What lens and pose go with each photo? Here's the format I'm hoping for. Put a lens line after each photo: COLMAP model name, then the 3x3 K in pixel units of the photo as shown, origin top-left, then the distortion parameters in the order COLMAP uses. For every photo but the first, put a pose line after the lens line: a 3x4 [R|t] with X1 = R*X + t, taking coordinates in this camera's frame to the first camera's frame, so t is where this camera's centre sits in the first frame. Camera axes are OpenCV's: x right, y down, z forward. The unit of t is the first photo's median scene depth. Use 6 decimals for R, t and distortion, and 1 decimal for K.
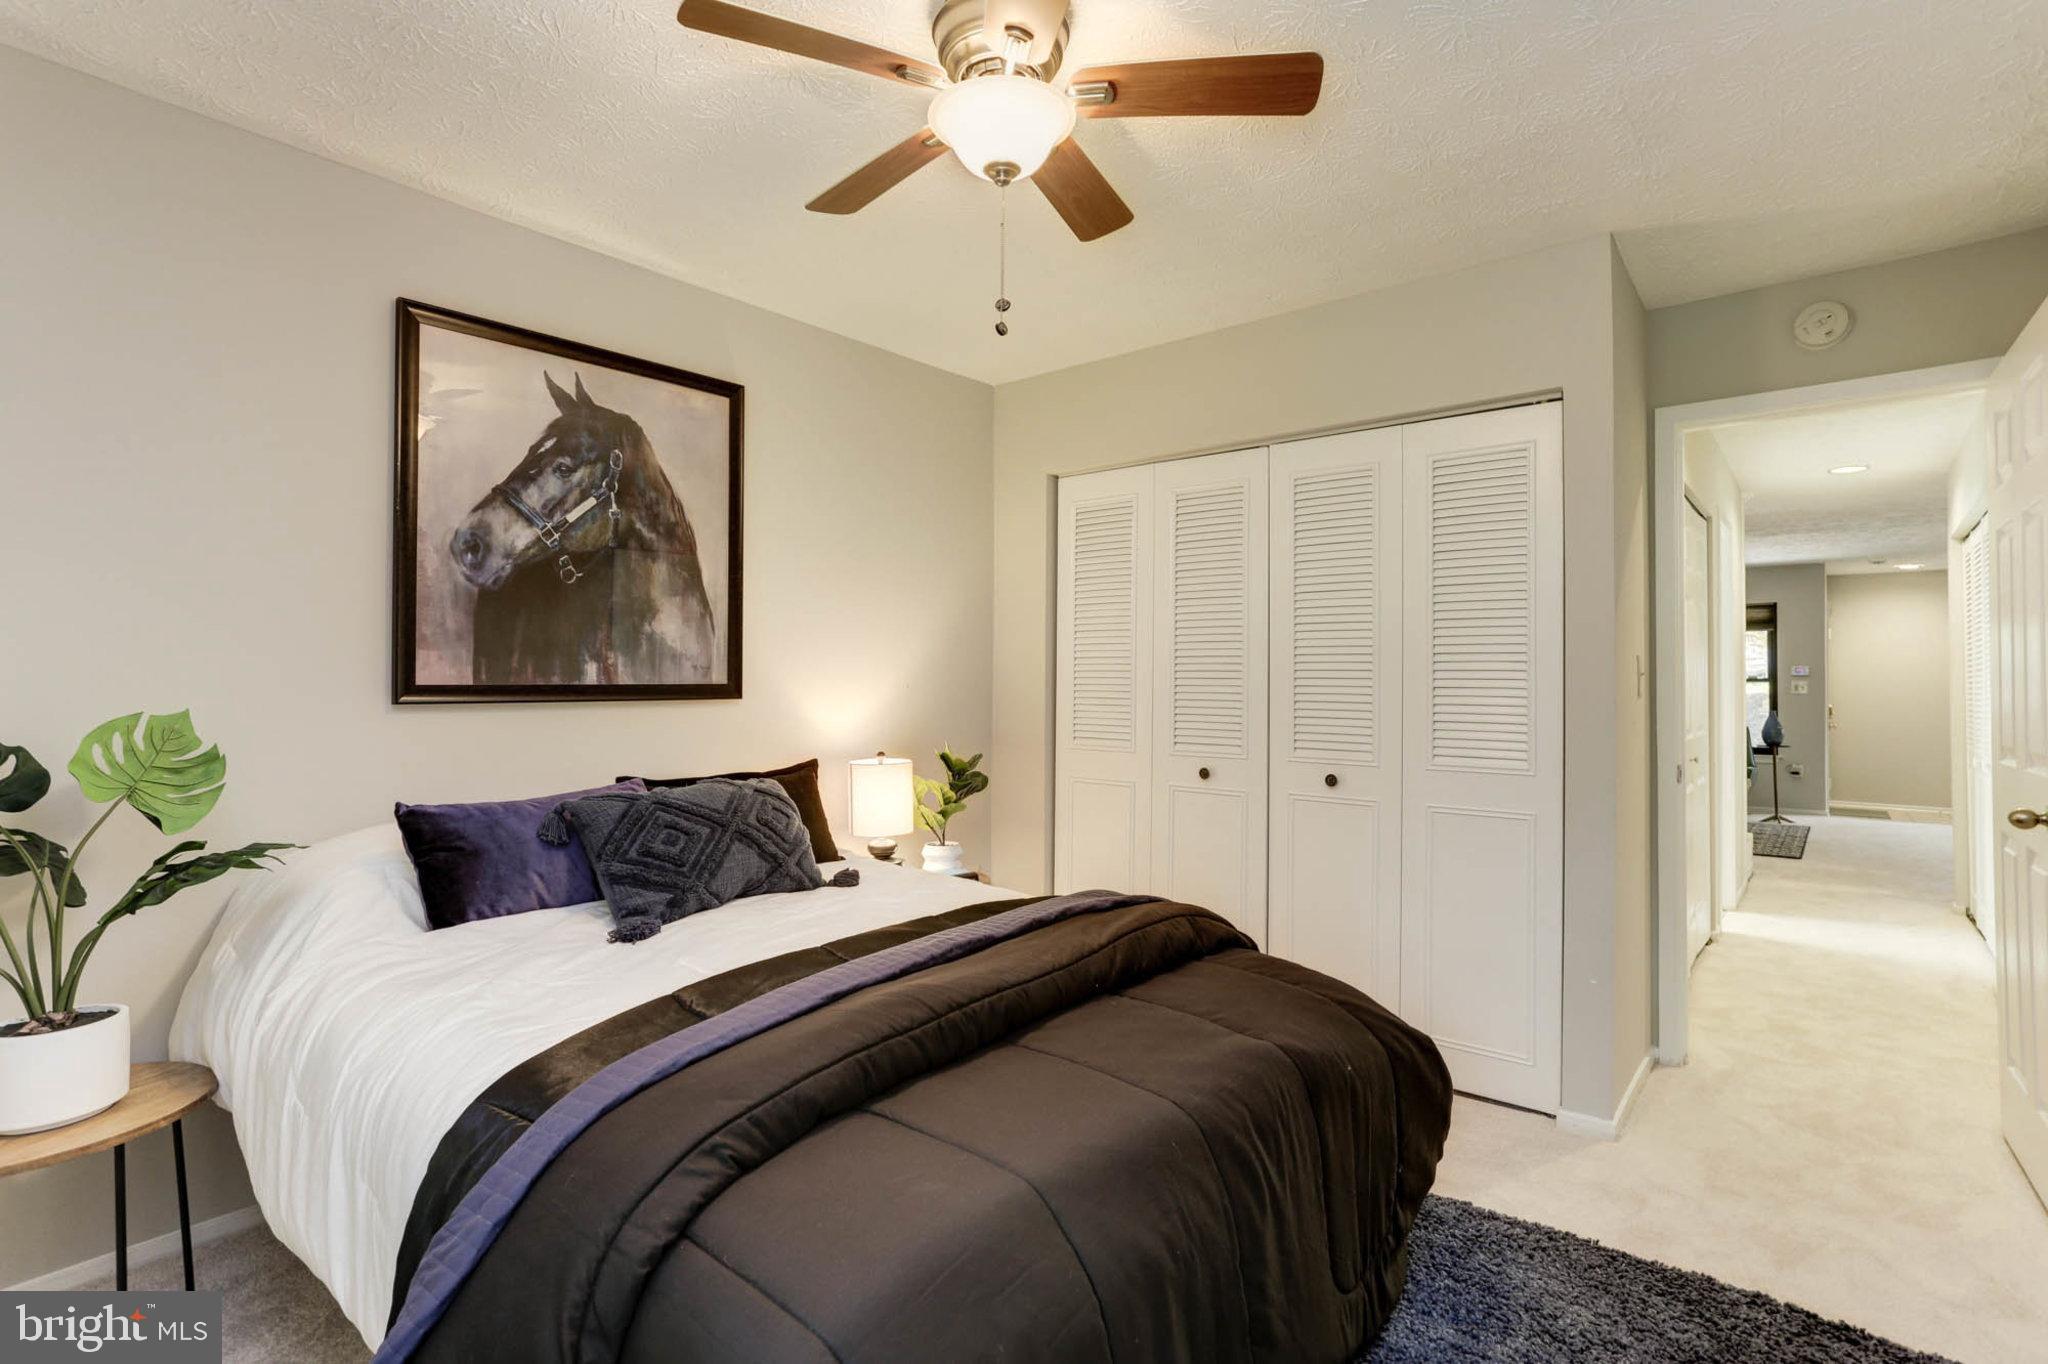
lens RADIAL K [[1016.7, 0, 1013.4], [0, 1016.7, 656.3], [0, 0, 1]] dist [-0.033214, 0.032480]
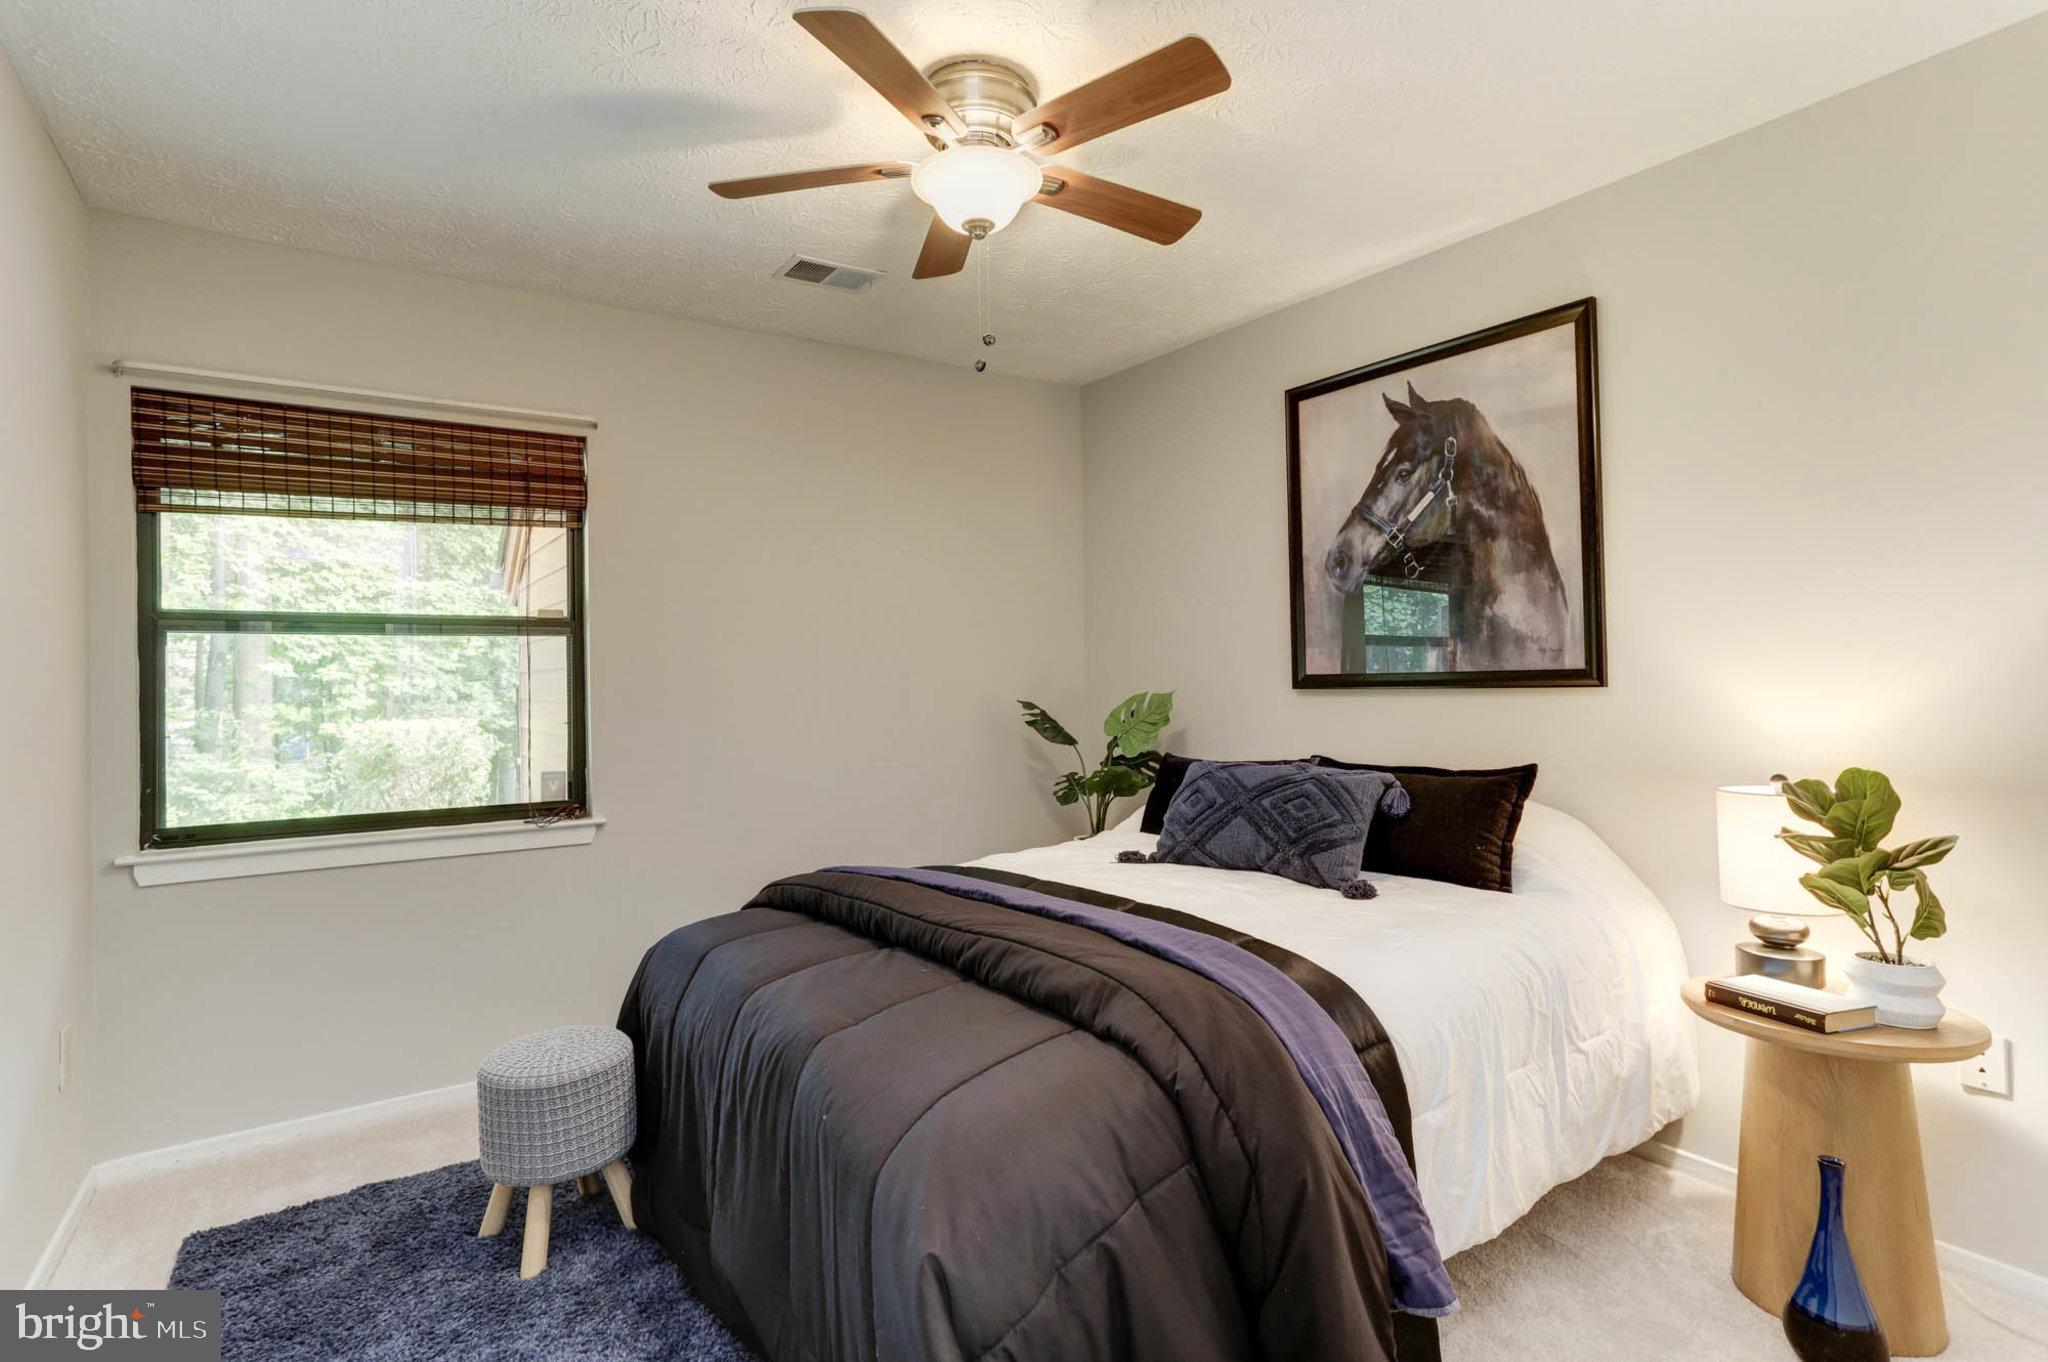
lens RADIAL K [[1016.7, 0, 1013.4], [0, 1016.7, 655.3], [0, 0, 1]] dist [-0.033214, 0.032480]
pose [[-0.237378, -0.022283, -0.971162, 0.688991], [0.041513, 0.998591, -0.033059, 0.026839], [0.970530, -0.048163, -0.236118, 0.821769]]
